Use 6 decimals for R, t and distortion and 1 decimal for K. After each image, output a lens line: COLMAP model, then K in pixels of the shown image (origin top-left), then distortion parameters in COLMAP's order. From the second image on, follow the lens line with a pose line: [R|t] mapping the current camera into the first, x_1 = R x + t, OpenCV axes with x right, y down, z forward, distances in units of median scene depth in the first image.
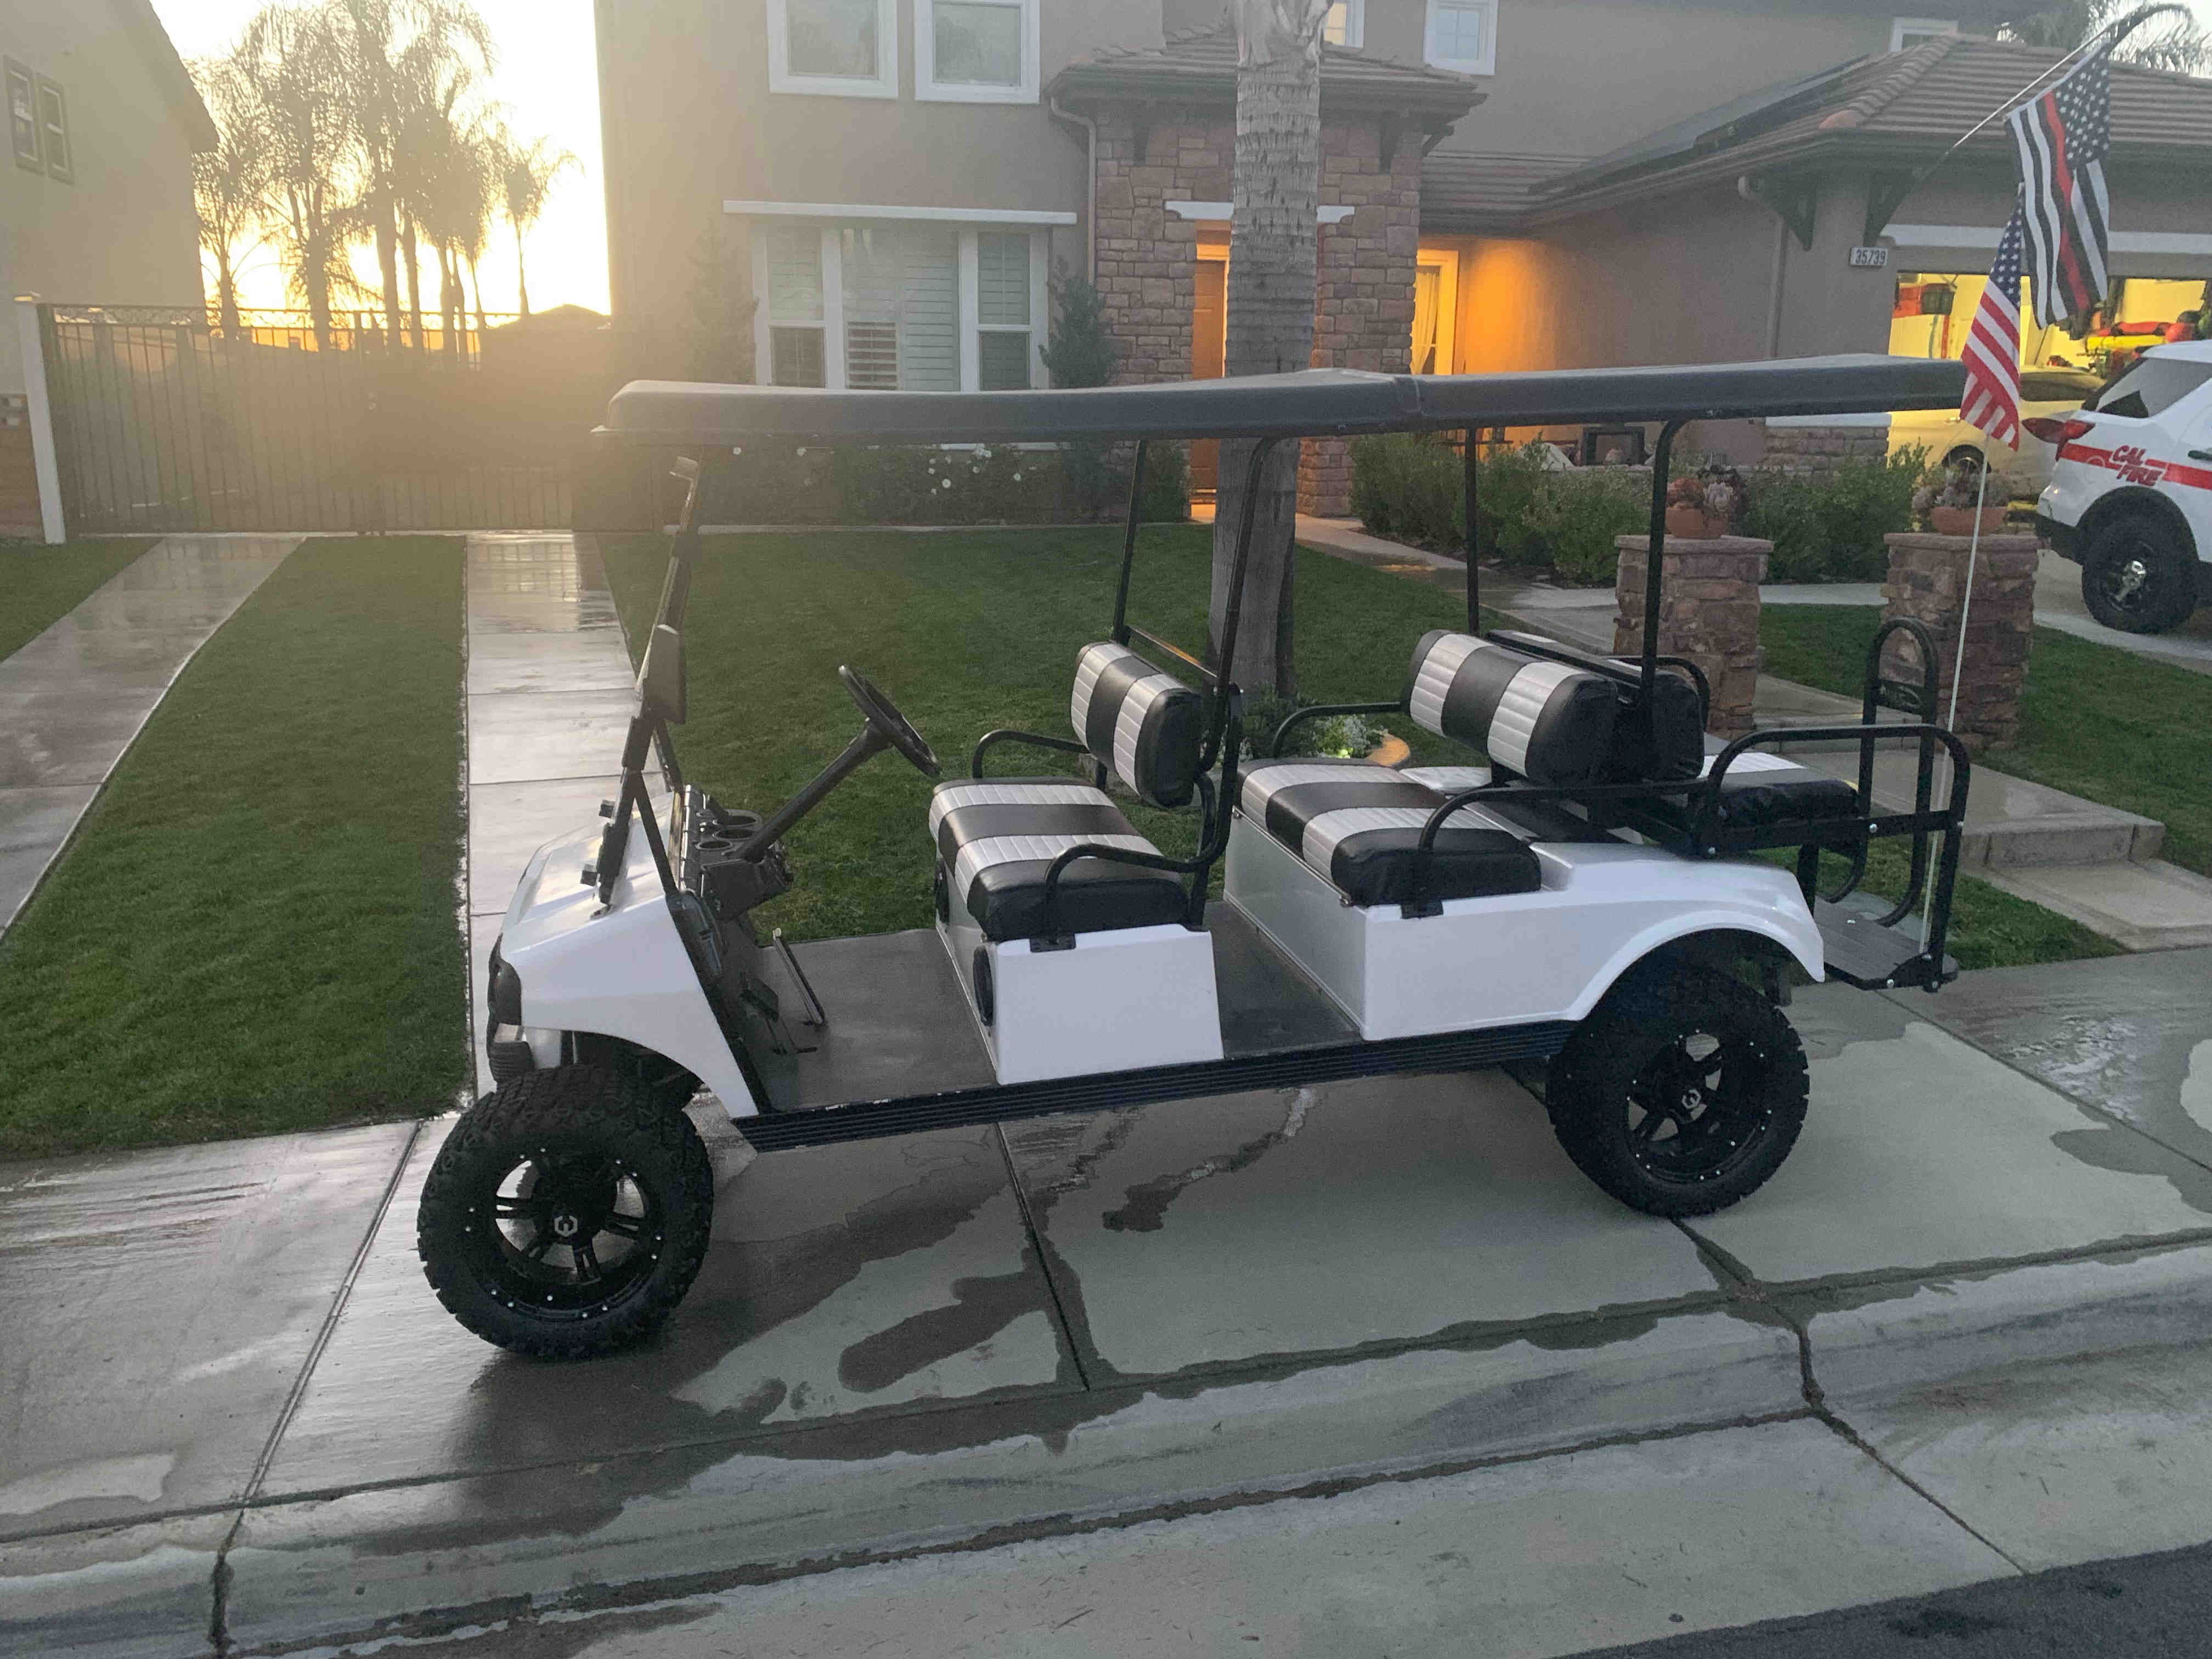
lens RADIAL K [[1686.8, 0, 1138.7], [0, 1686.8, 836.5], [0, 0, 1]] dist [0.007193, 0.000835]
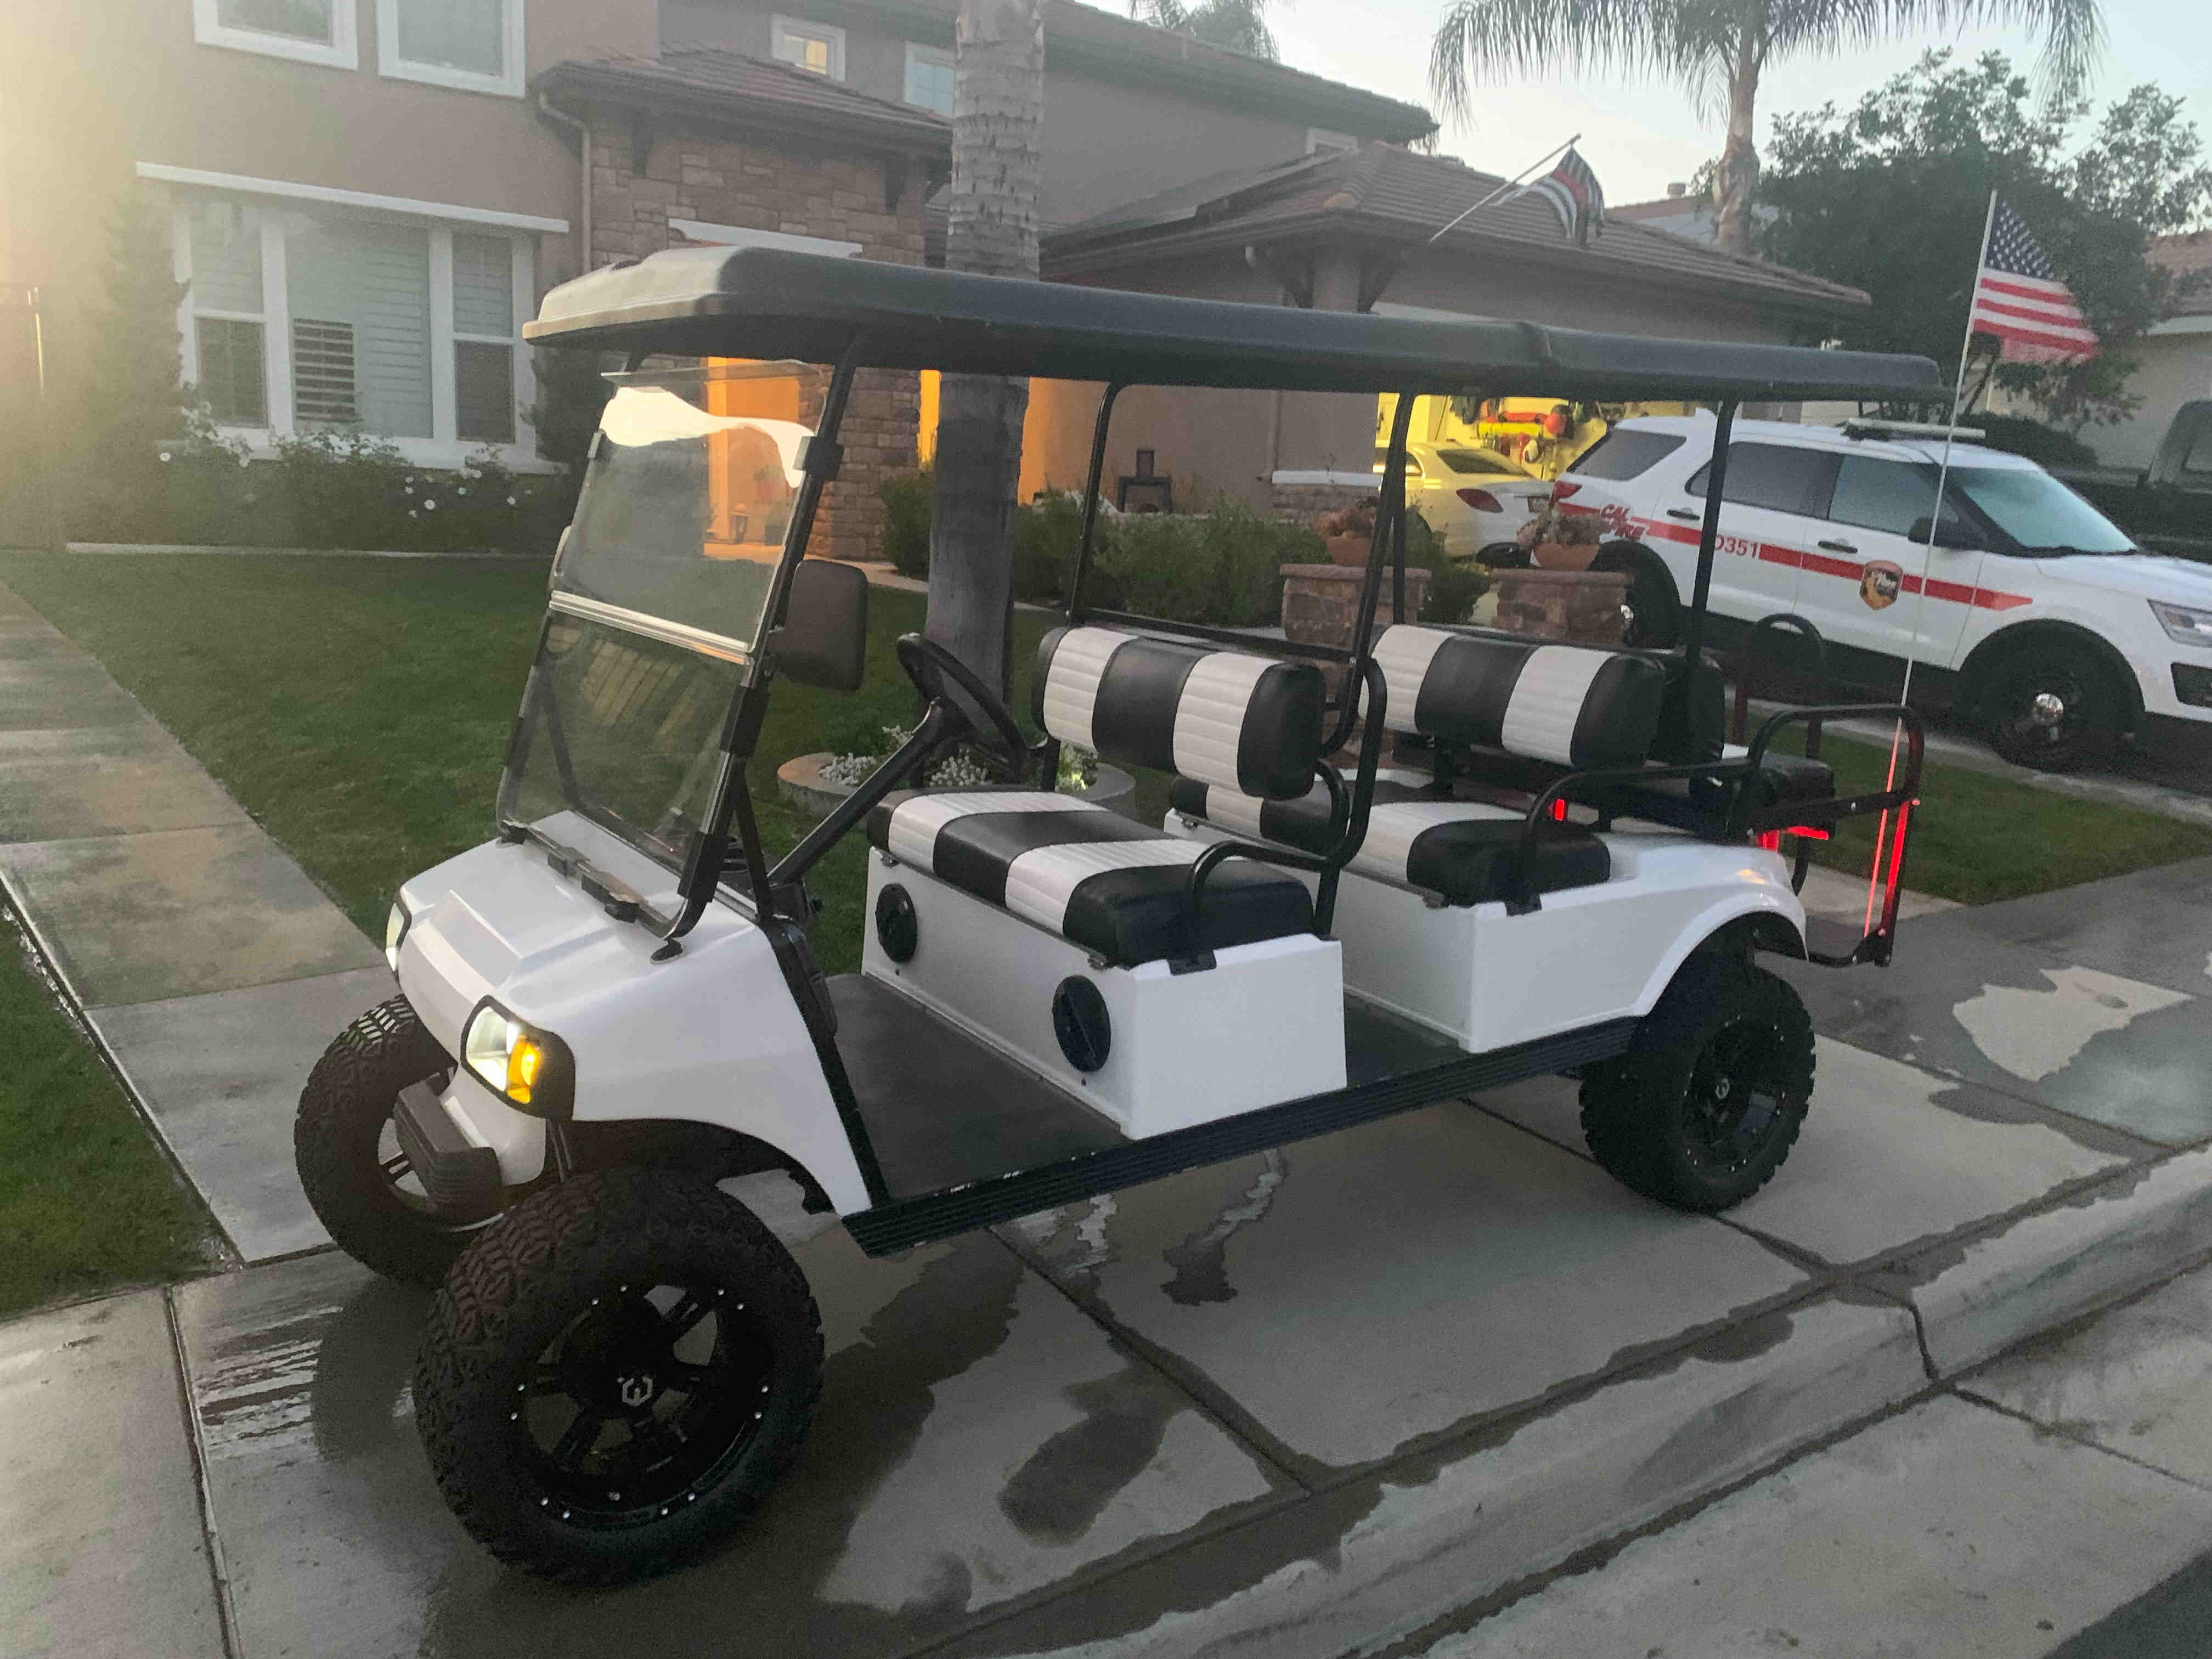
lens RADIAL K [[1668.4, 0, 1139.9], [0, 1668.4, 835.4], [0, 0, 1]] dist [0.006892, 0.001641]
pose [[0.932557, -0.033797, 0.359438, -0.344773], [0.047073, 0.998492, -0.028243, 0.020770], [-0.357941, 0.043258, 0.932742, 0.218639]]
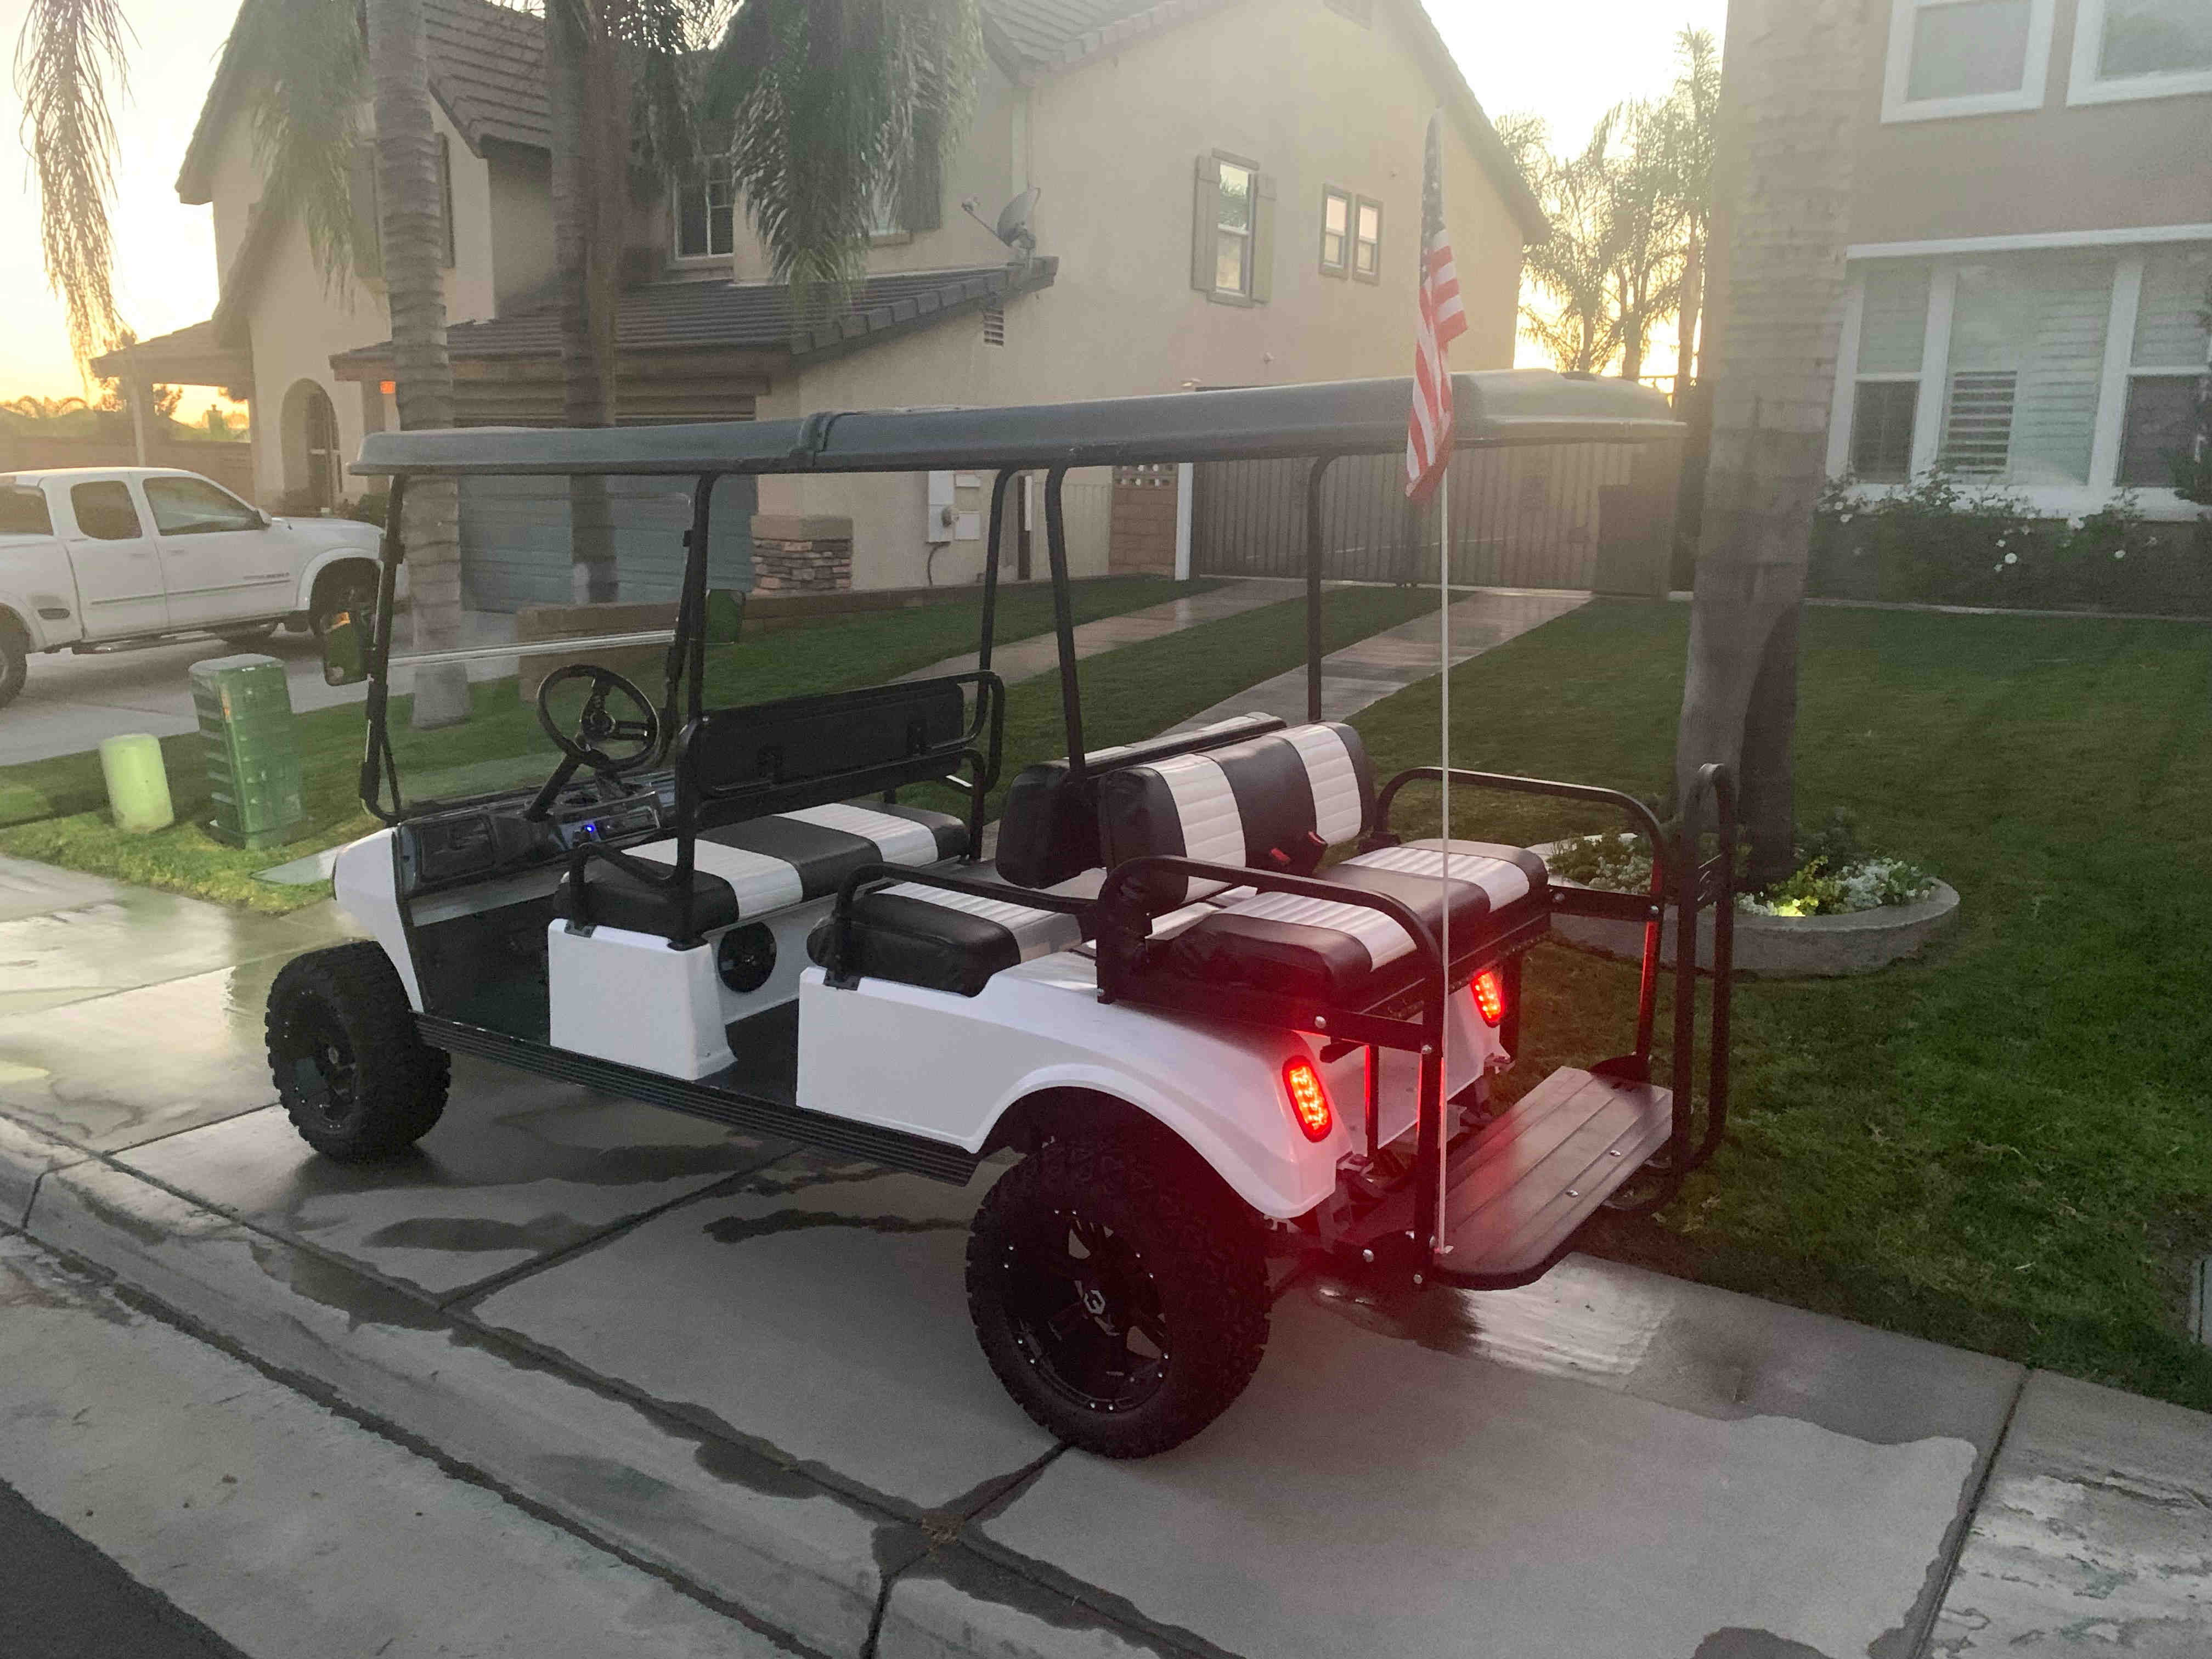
lens RADIAL K [[1726.9, 0, 1106.0], [0, 1726.9, 829.5], [0, 0, 1]] dist [0.011960, 0.002522]
pose [[0.660173, 0.151100, -0.735758, 0.933242], [-0.186985, 0.981779, 0.033848, -0.095850], [0.727467, 0.115230, 0.676398, 0.442289]]
